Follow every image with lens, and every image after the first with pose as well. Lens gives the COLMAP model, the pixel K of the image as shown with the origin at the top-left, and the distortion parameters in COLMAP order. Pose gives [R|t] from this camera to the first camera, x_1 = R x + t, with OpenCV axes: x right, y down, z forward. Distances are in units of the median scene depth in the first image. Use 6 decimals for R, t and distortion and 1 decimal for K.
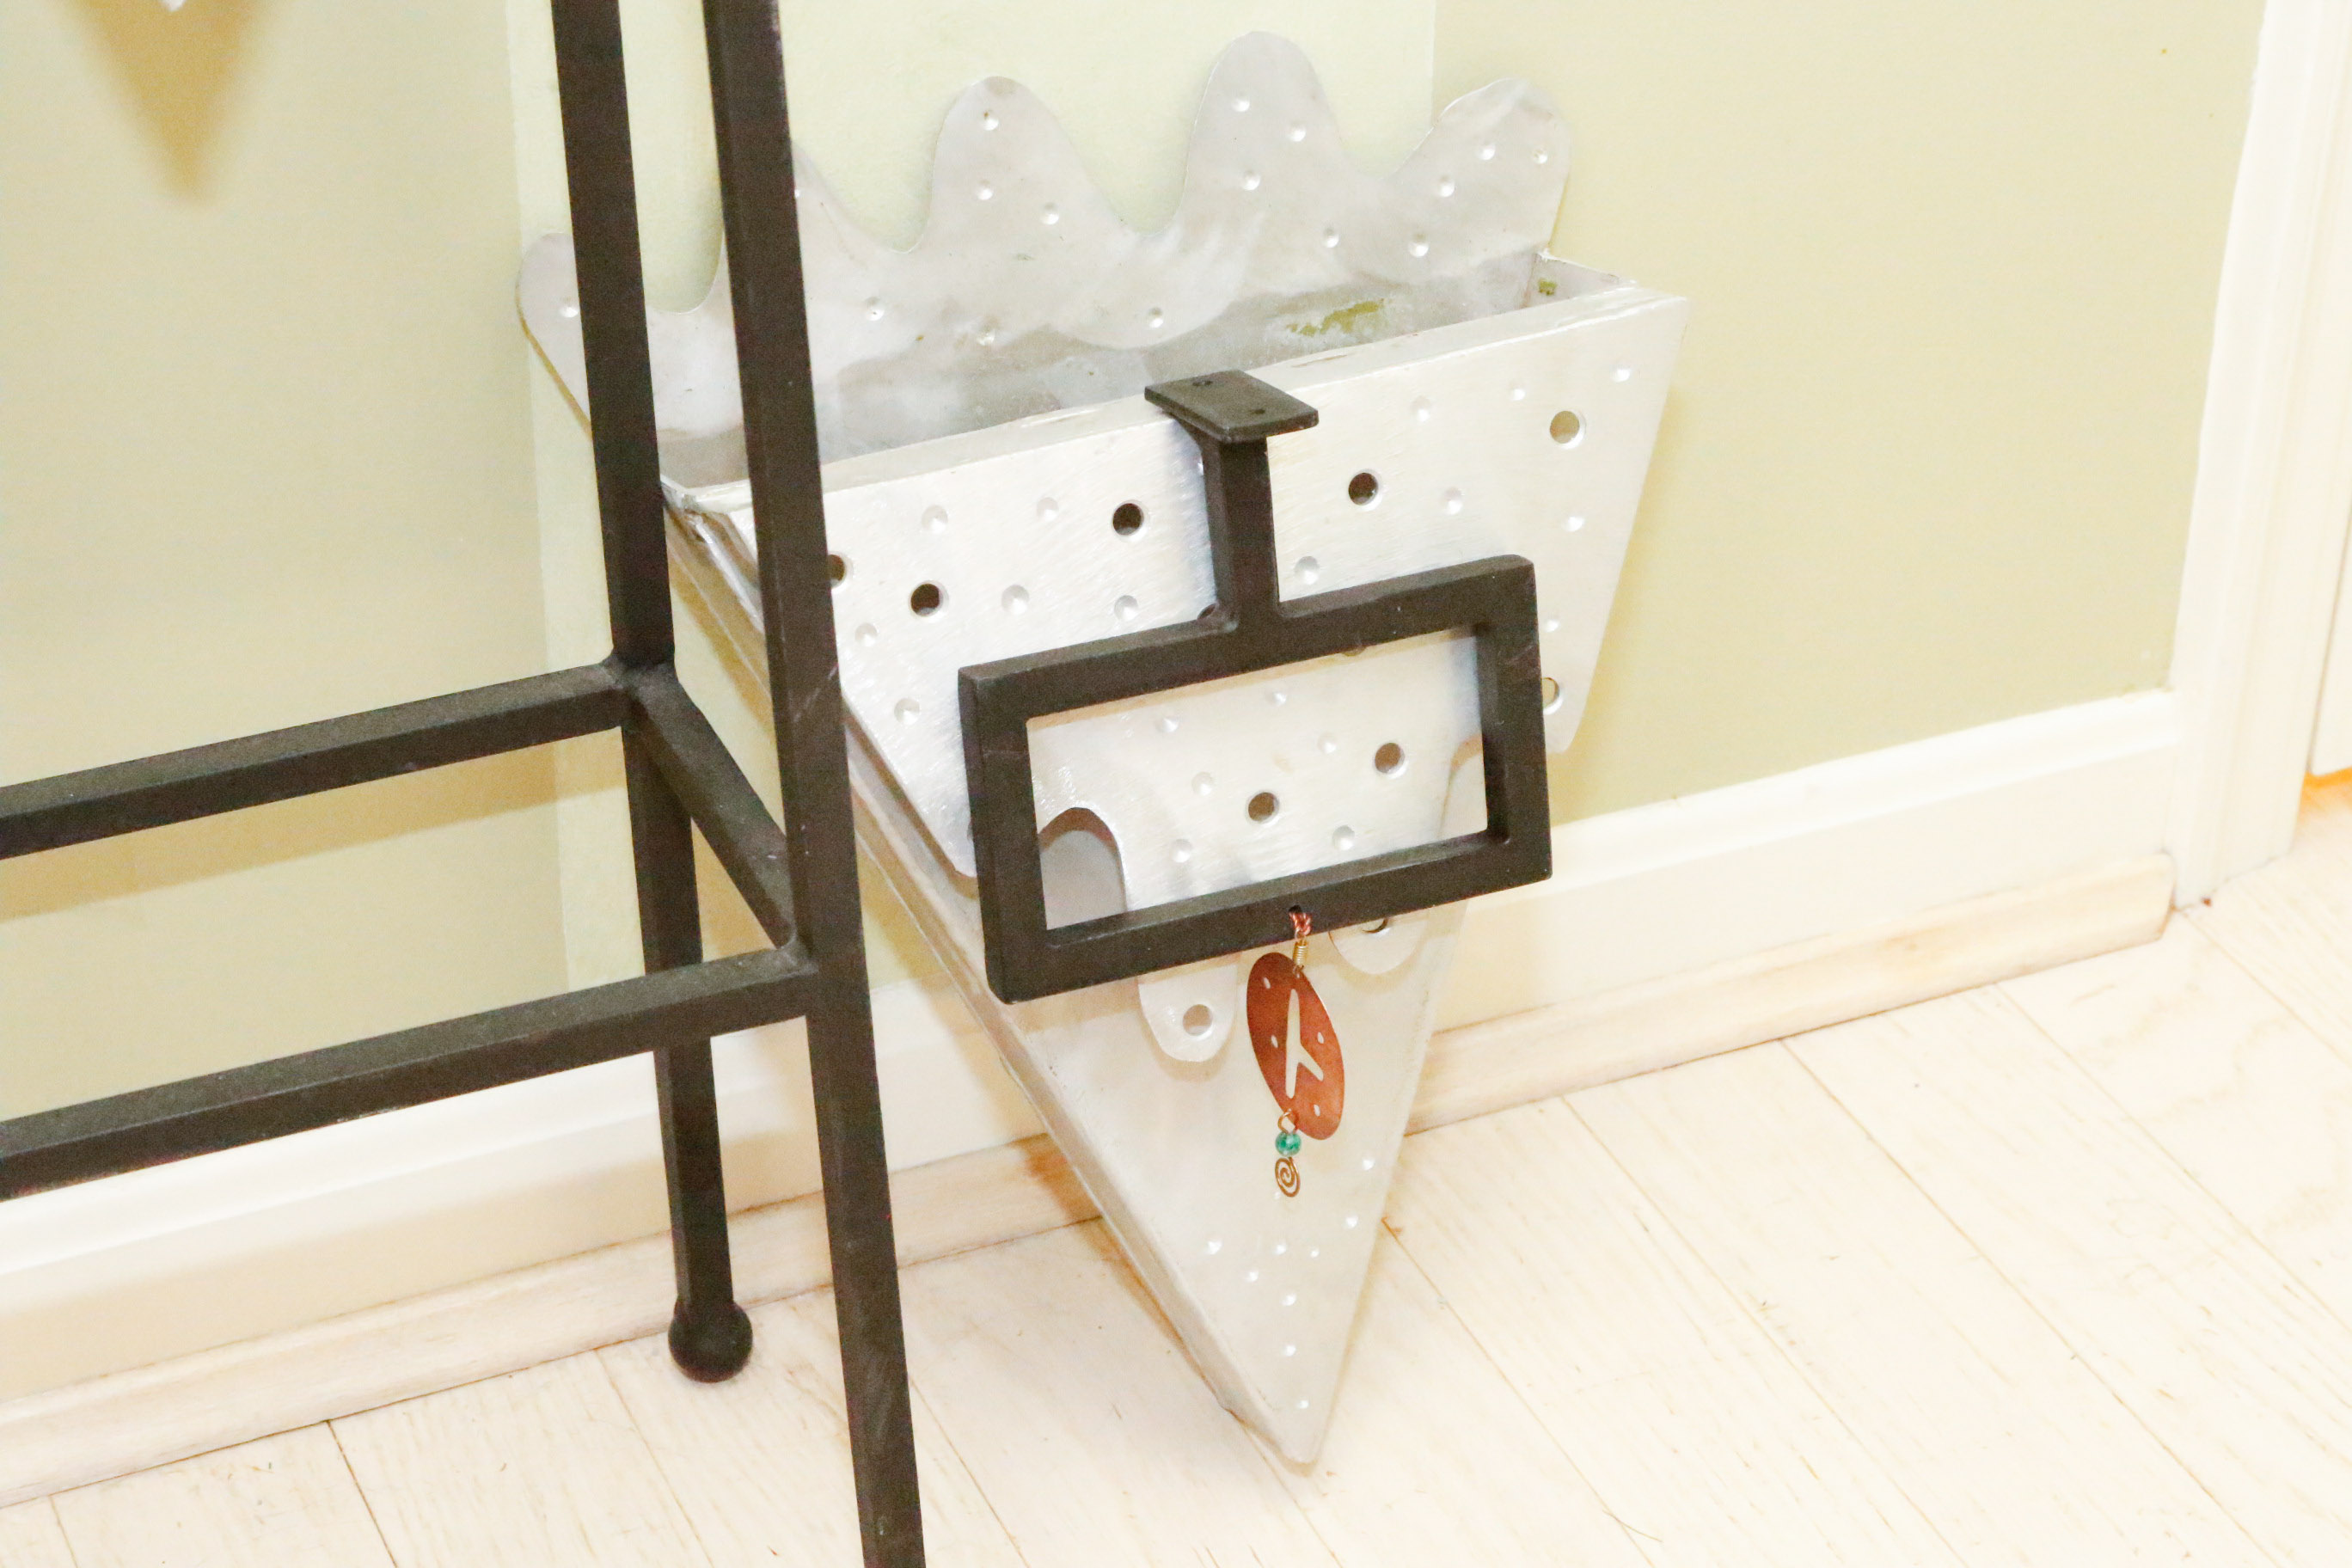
lens RADIAL K [[4894.5, 0, 1171.8], [0, 4894.5, 779.4], [0, 0, 1]] dist [0.081496, 0.000000]
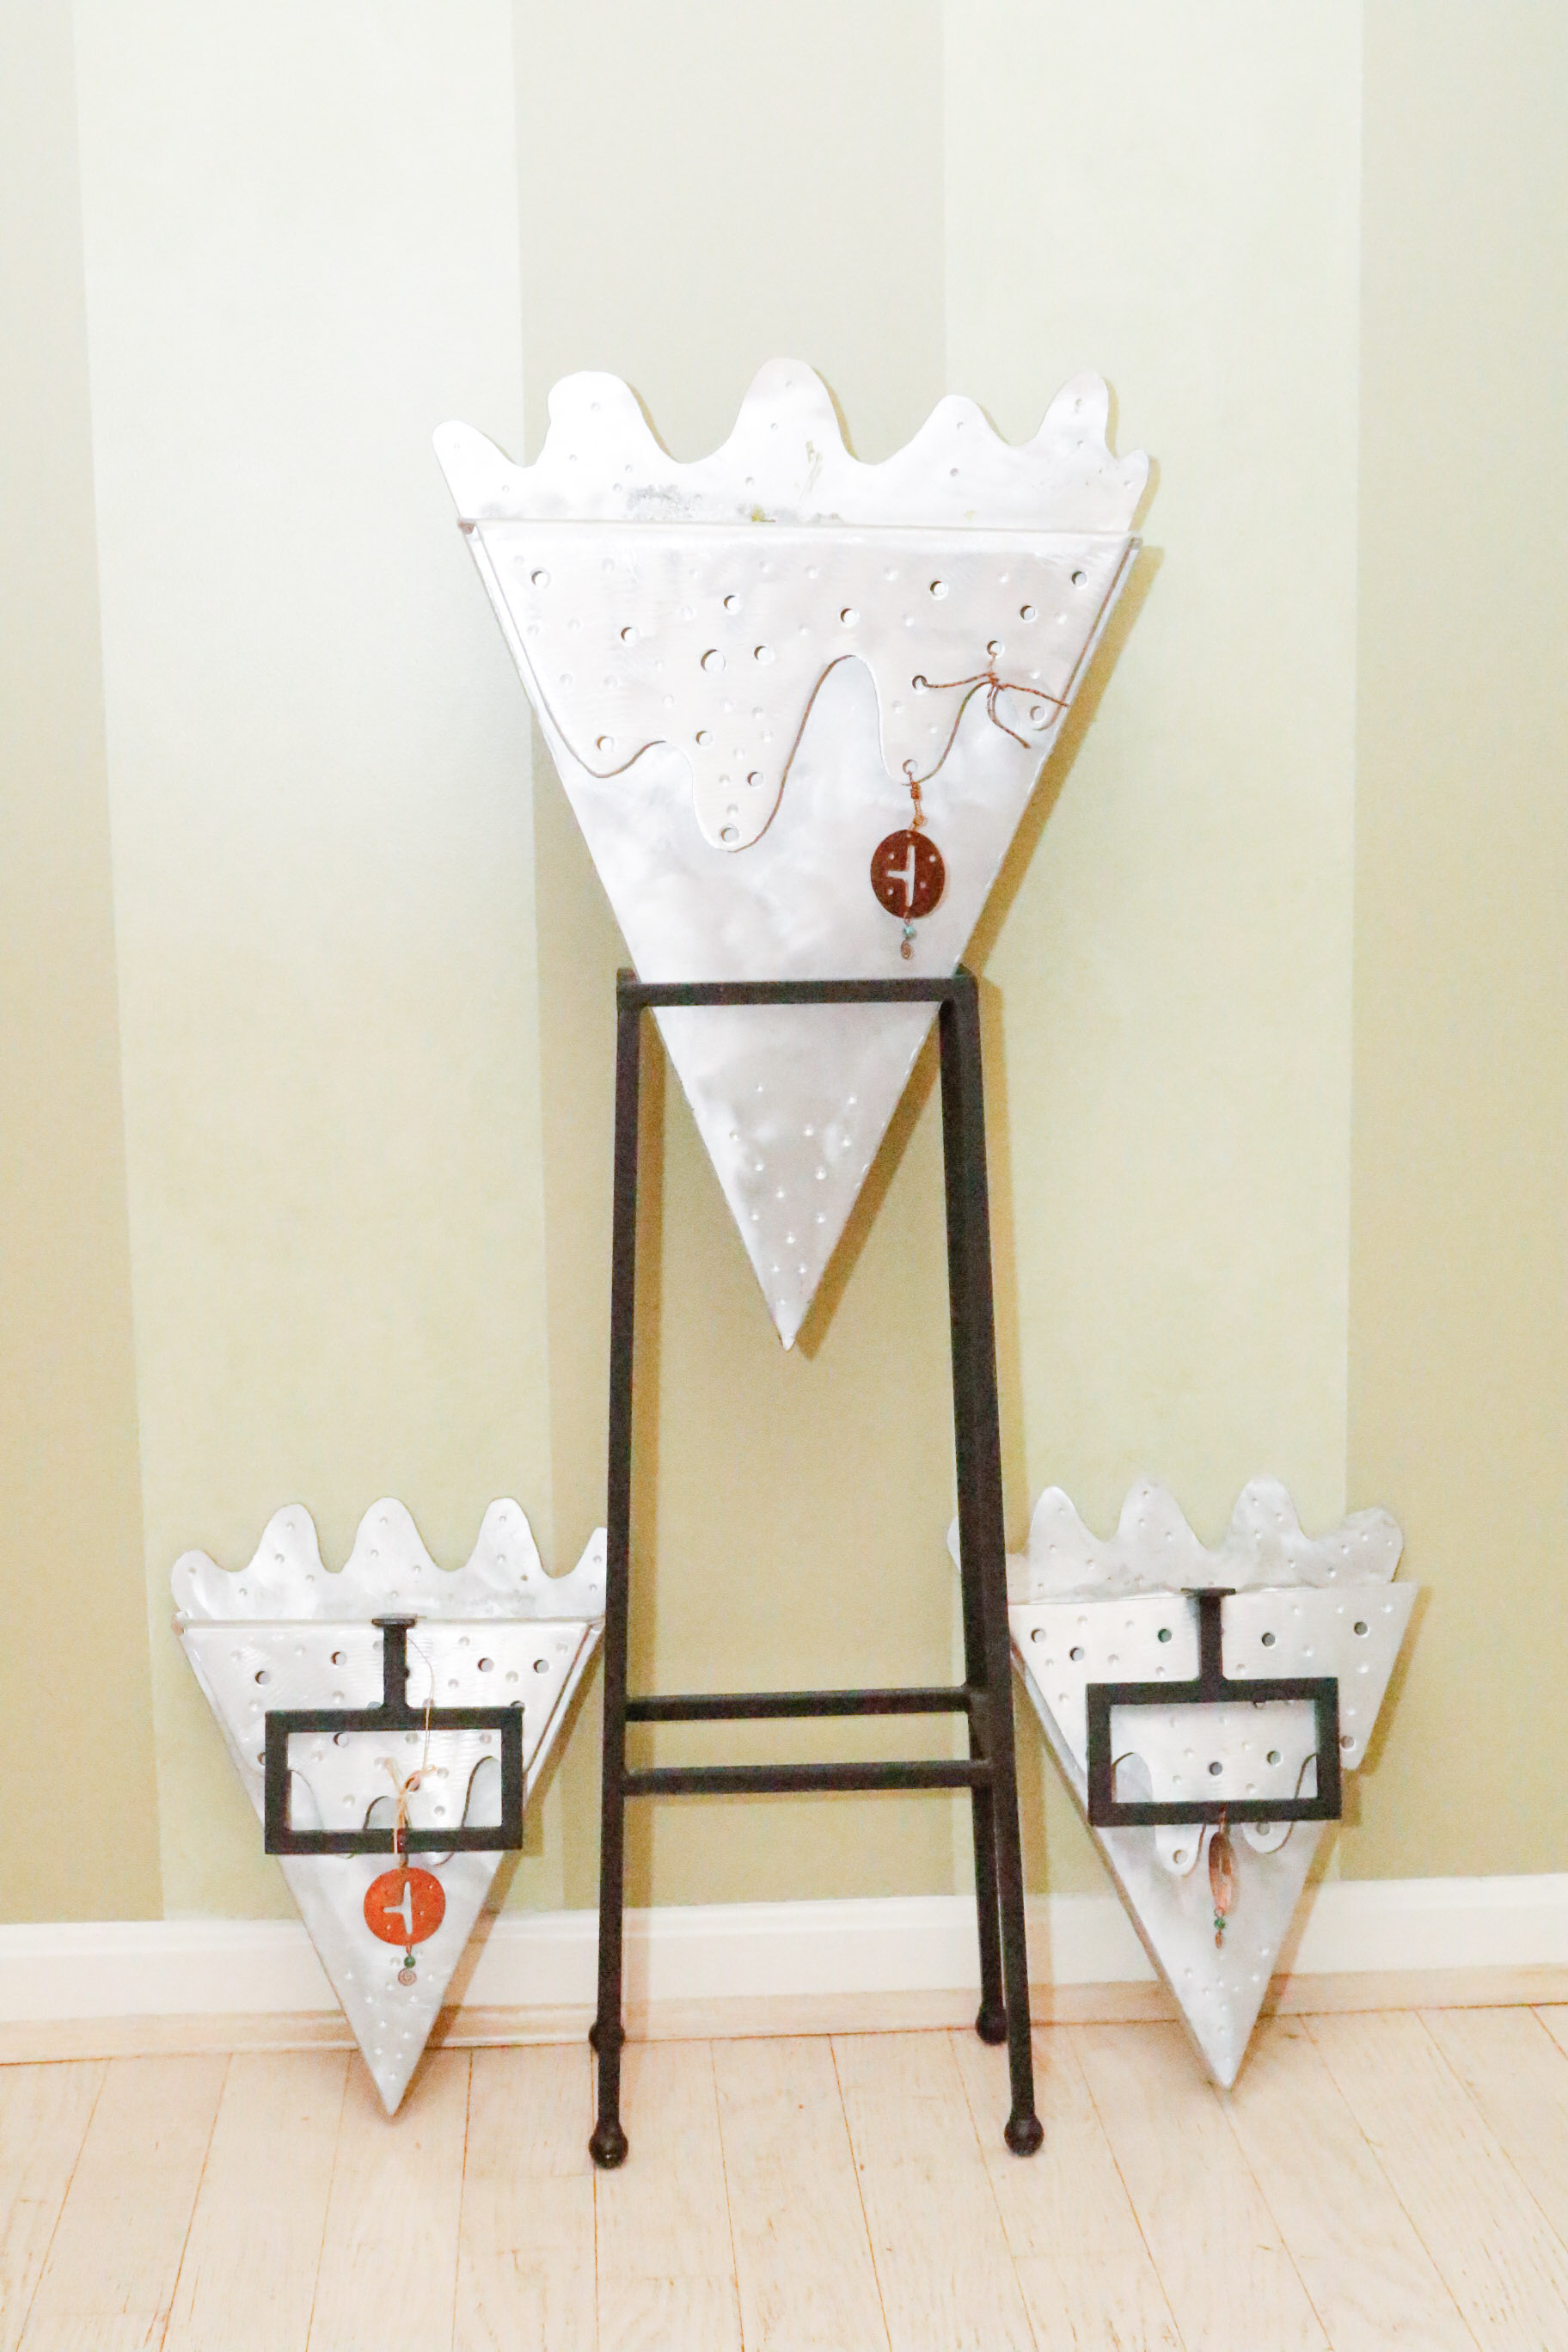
lens RADIAL K [[3221.5, 0, 779.3], [0, 3221.5, 1112.7], [0, 0, 1]] dist [-0.091752, 0.000000]
pose [[0.935285, 0.025607, -0.352967, 0.357854], [-0.171669, 0.905003, -0.389230, 0.355618], [0.309469, 0.424634, 0.850832, -0.525560]]
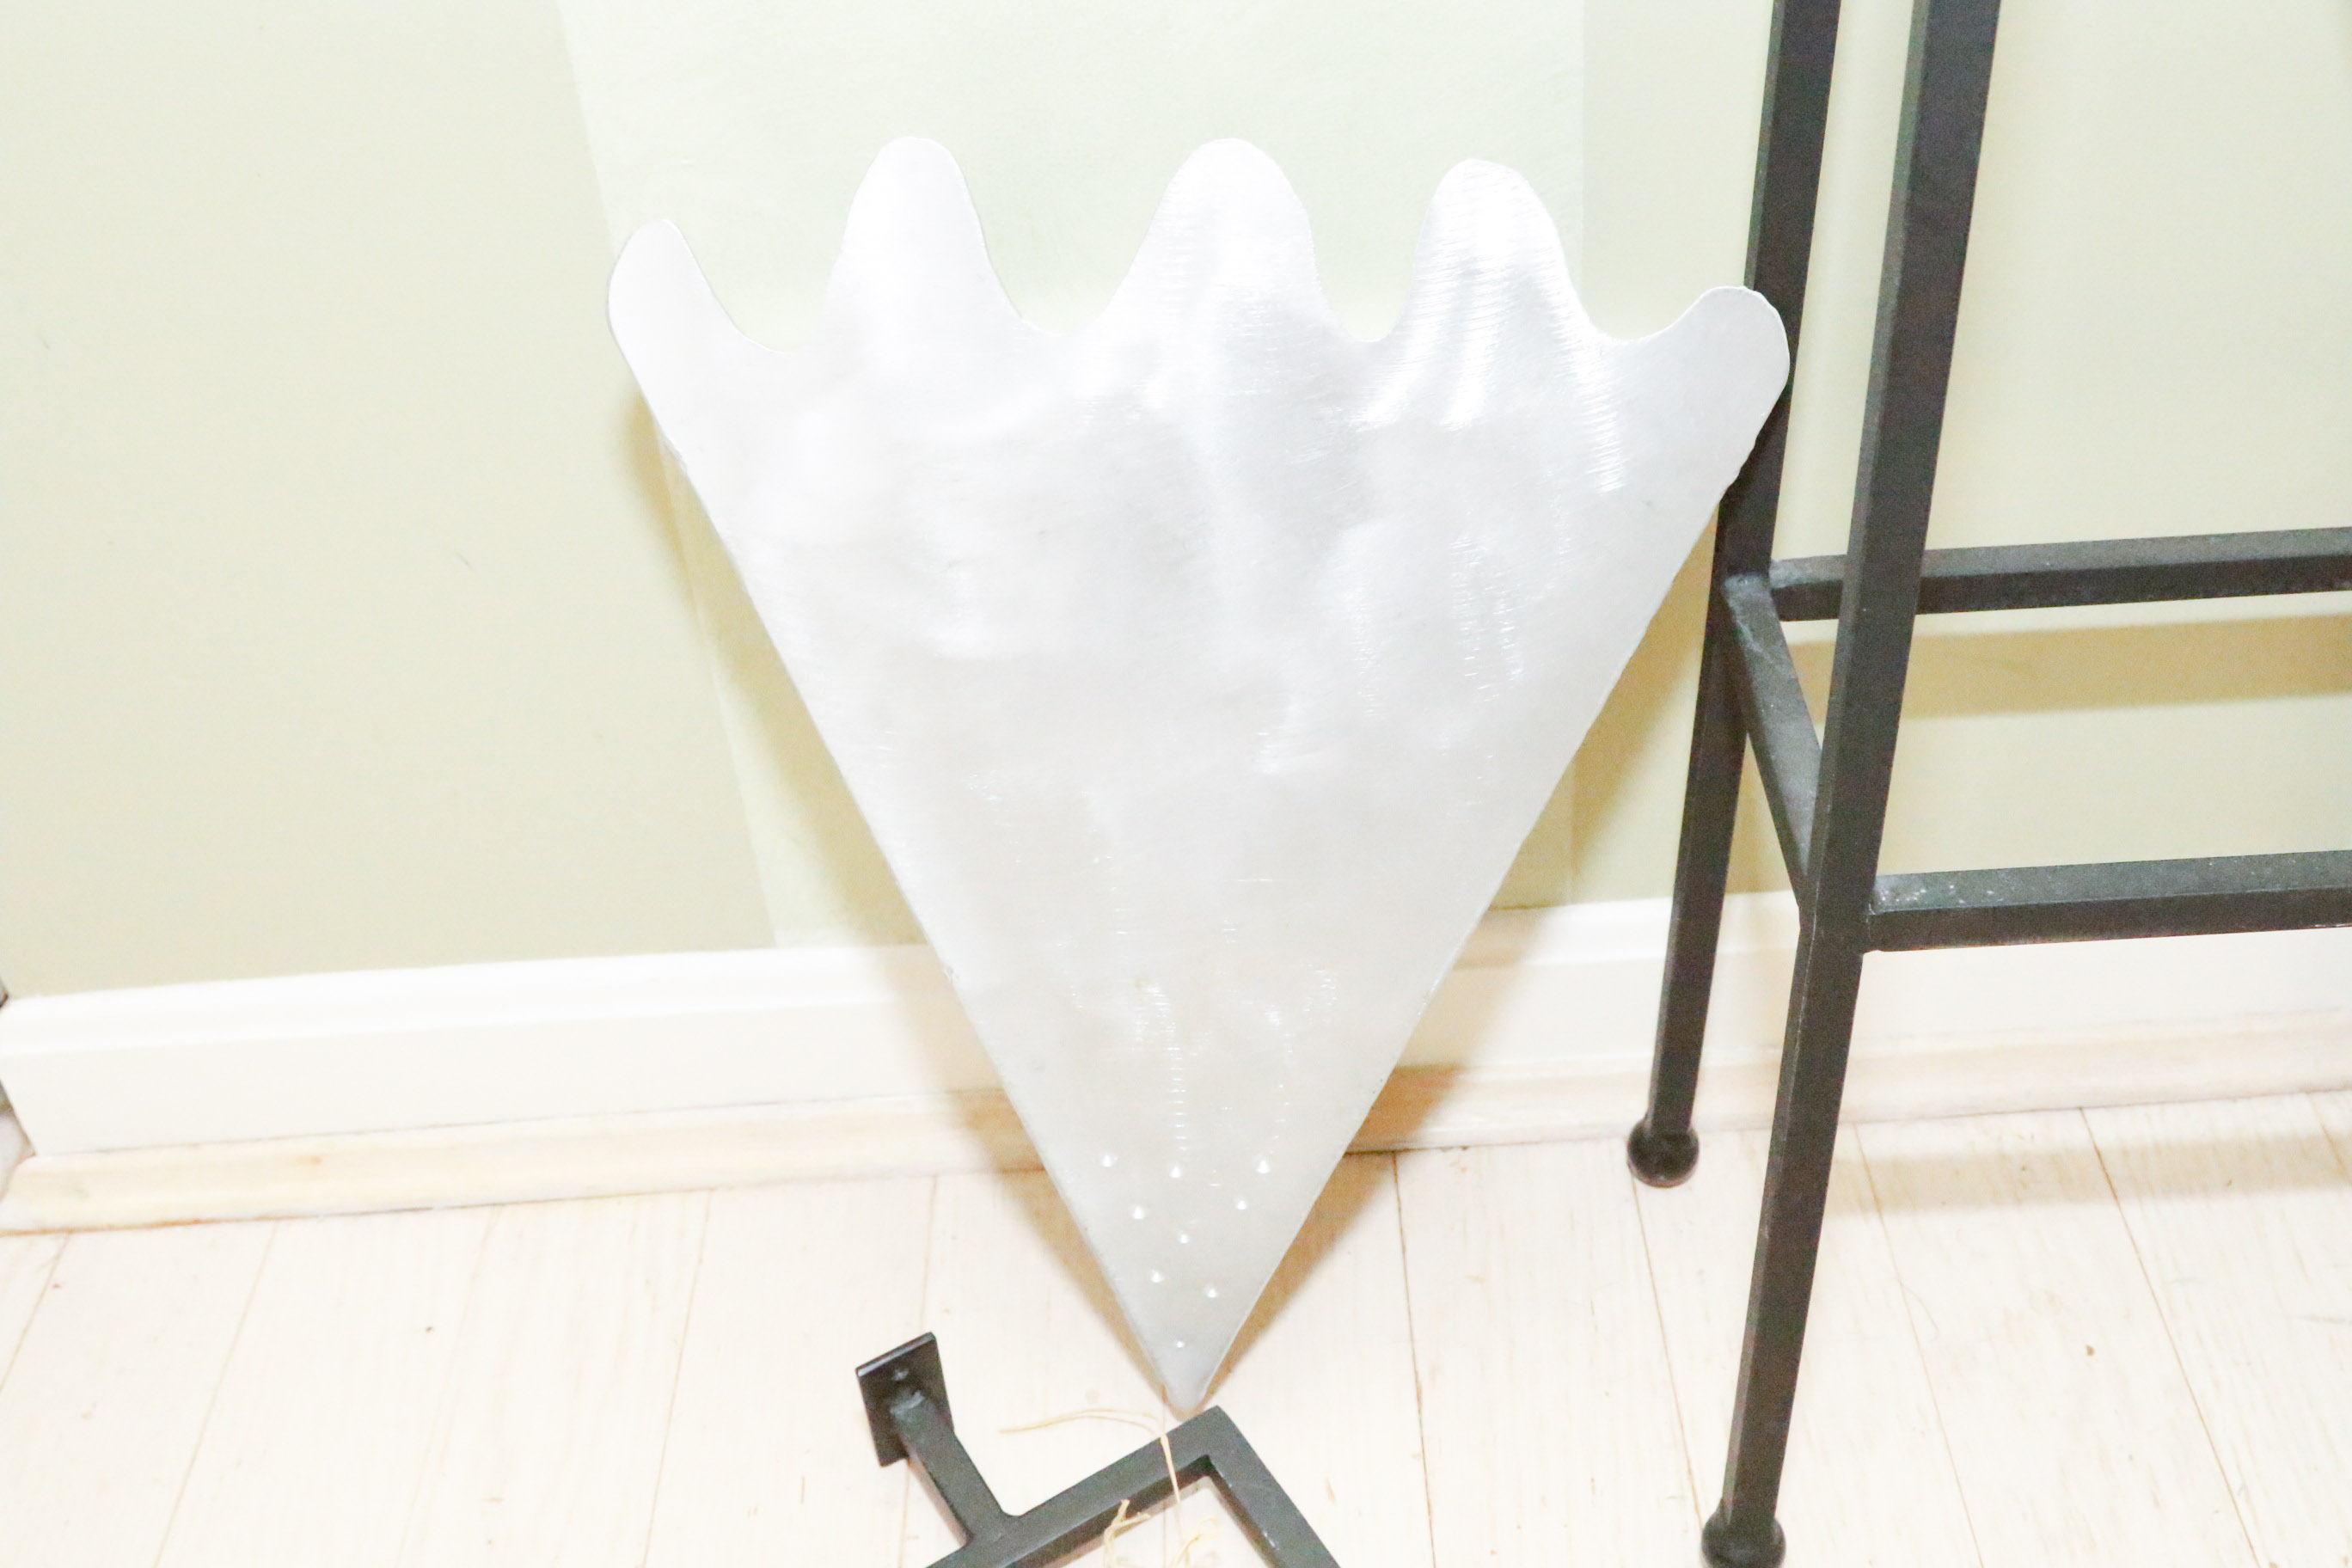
lens RADIAL K [[2513.9, 0, 1165.6], [0, 2513.9, 787.7], [0, 0, 1]] dist [-0.121346, 0.000000]
pose [[0.906993, 0.181808, -0.379882, -0.172825], [-0.144811, 0.981651, 0.124064, 0.011718], [0.395467, -0.057514, 0.916678, 0.389949]]
